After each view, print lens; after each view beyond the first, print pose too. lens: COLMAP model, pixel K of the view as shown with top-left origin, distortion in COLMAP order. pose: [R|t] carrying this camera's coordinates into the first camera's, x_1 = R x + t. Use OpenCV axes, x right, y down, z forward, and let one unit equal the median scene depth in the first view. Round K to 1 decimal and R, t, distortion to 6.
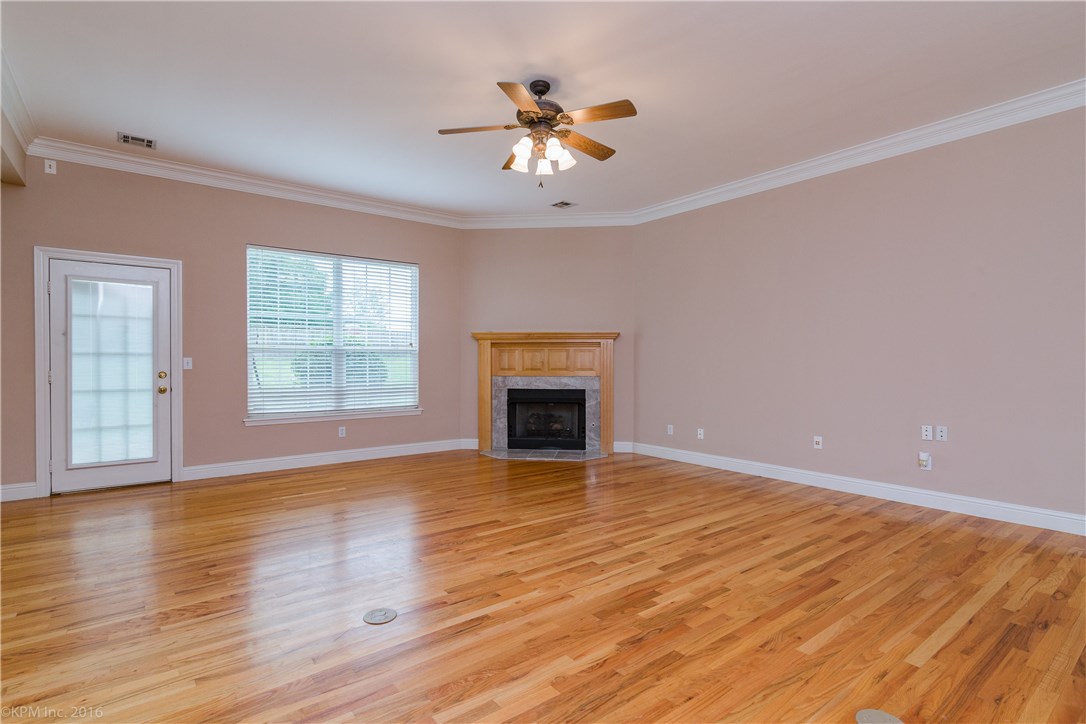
lens RADIAL K [[500.2, 0, 540.3], [0, 500.2, 361.7], [0, 0, 1]] dist [-0.000420, -0.000020]
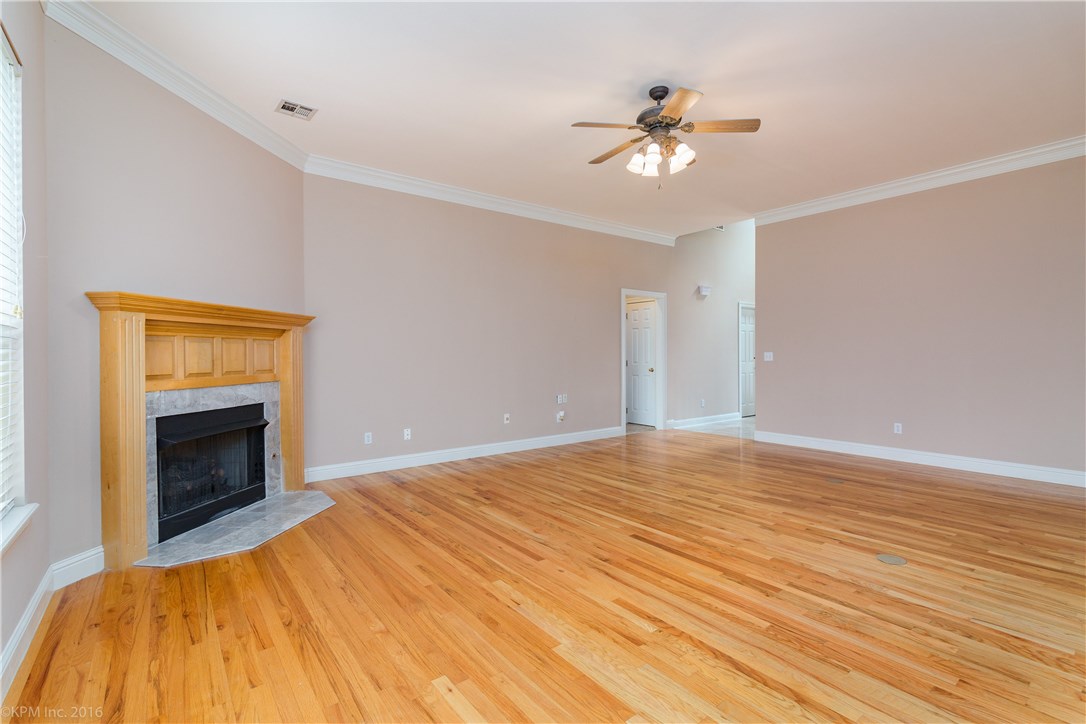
lens RADIAL K [[514.6, 0, 546.9], [0, 514.6, 357.4], [0, 0, 1]] dist [0.013109, -0.000528]
pose [[0.011795, -0.007675, 0.999901, -1.056059], [0.006025, 0.999953, 0.007604, -0.009134], [-0.999912, 0.005935, 0.011840, 1.196036]]
